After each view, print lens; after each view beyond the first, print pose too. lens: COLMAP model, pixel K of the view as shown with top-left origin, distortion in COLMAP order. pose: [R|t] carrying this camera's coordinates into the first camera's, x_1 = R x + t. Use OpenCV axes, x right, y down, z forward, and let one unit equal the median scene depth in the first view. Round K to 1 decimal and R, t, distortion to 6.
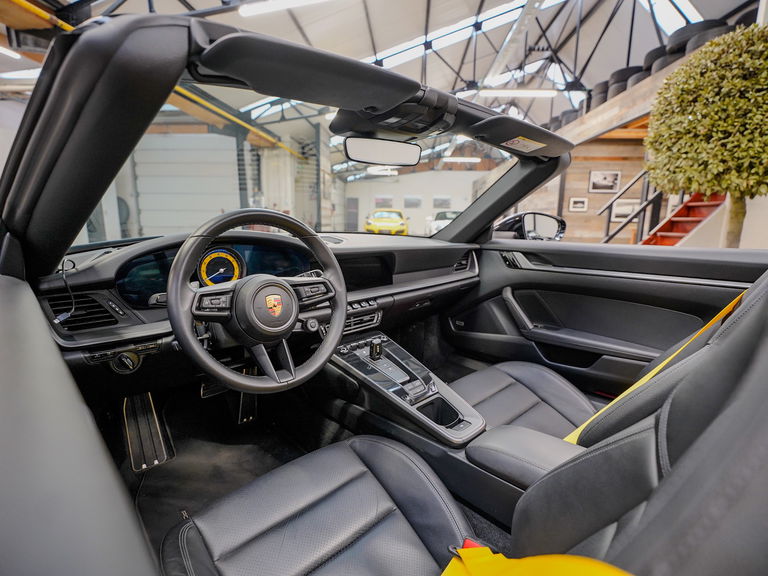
lens RADIAL K [[379.7, 0, 384.0], [0, 379.7, 288.0], [0, 0, 1]] dist [0.000293, 0.000587]
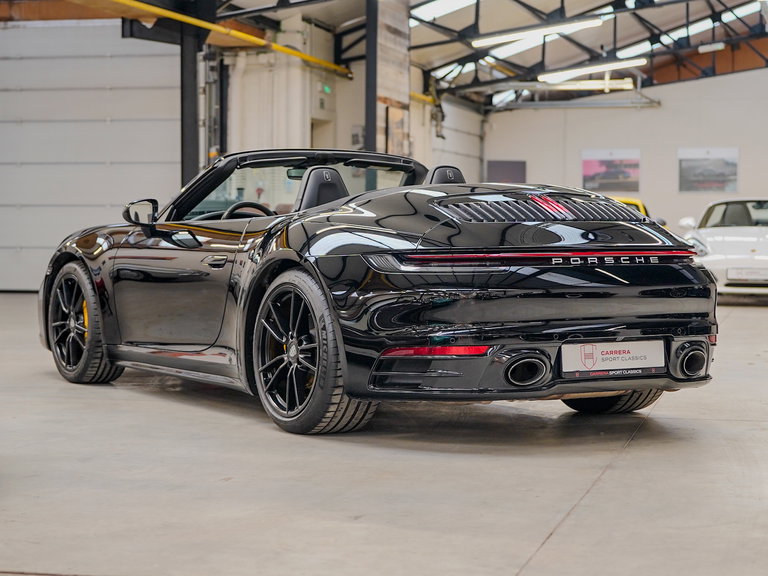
lens RADIAL K [[1540.8, 0, 384.0], [0, 1540.8, 288.0], [0, 0, 1]] dist [0.013873, 0.037865]
pose [[0.980861, -0.000912, -0.194705, 0.145644], [-0.027165, 0.989567, -0.141488, 0.100857], [0.192803, 0.144069, 0.970603, -0.493315]]
